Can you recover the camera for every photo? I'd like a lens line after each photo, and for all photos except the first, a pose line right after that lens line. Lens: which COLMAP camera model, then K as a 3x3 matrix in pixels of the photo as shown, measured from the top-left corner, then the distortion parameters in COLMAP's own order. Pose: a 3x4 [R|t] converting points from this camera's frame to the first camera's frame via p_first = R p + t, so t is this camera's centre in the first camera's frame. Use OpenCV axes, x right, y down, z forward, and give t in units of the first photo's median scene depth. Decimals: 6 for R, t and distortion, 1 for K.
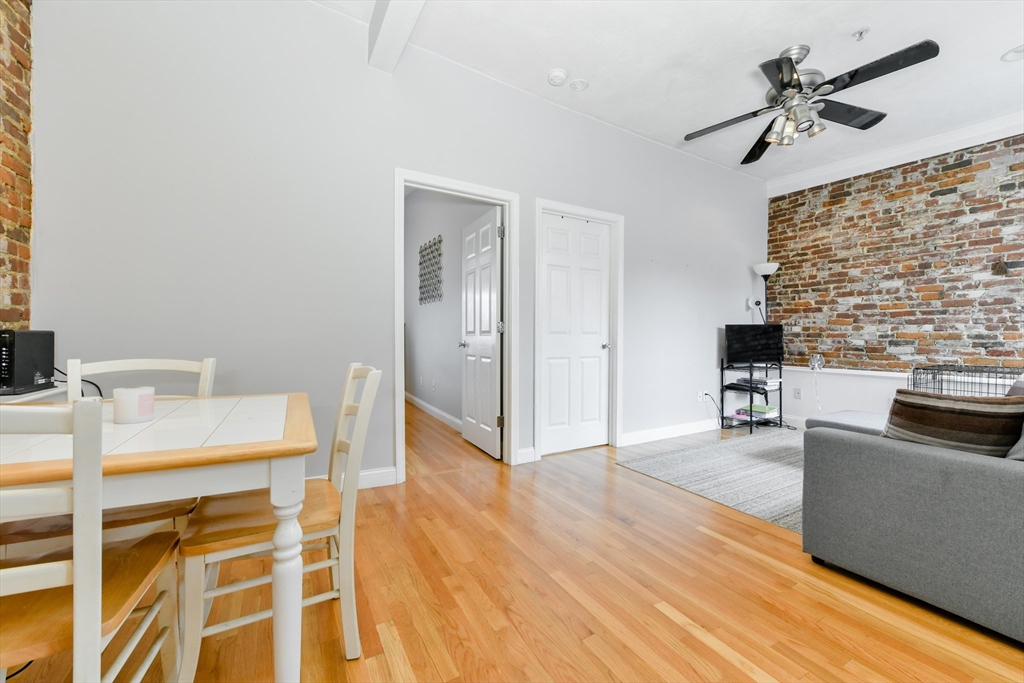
lens RADIAL K [[404.3, 0, 523.1], [0, 404.3, 343.5], [0, 0, 1]] dist [-0.002915, -0.002141]
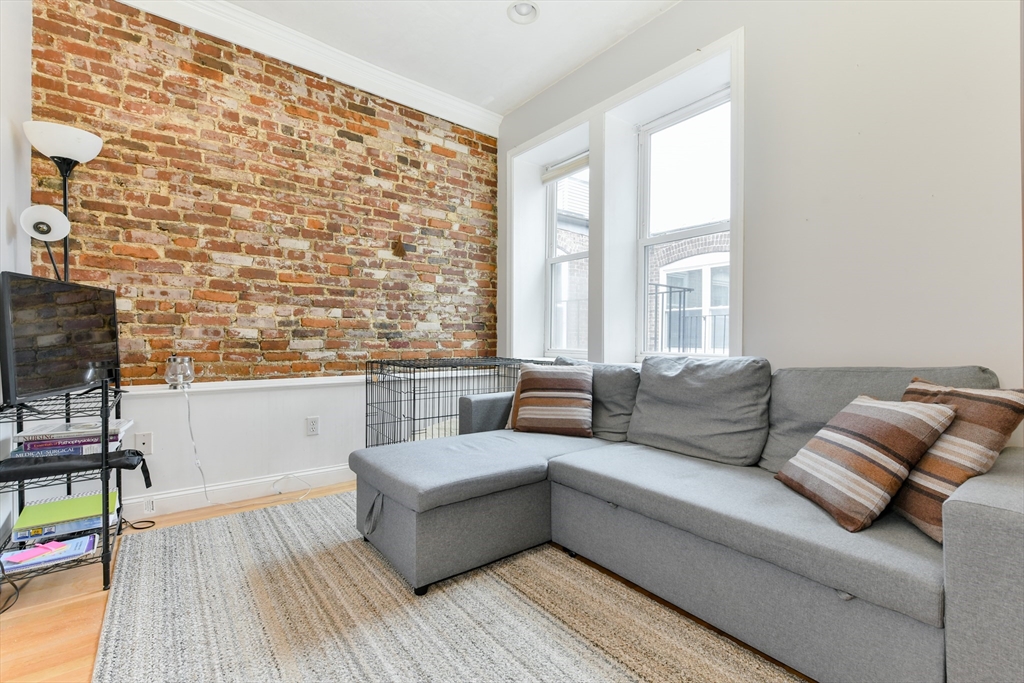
lens RADIAL K [[456.1, 0, 517.2], [0, 456.1, 340.3], [0, 0, 1]] dist [0.003955, -0.002232]
pose [[-0.111536, -0.007651, 0.993731, 0.132843], [0.014054, 0.999858, 0.009276, 0.007505], [-0.993661, 0.015001, -0.111413, 0.723729]]
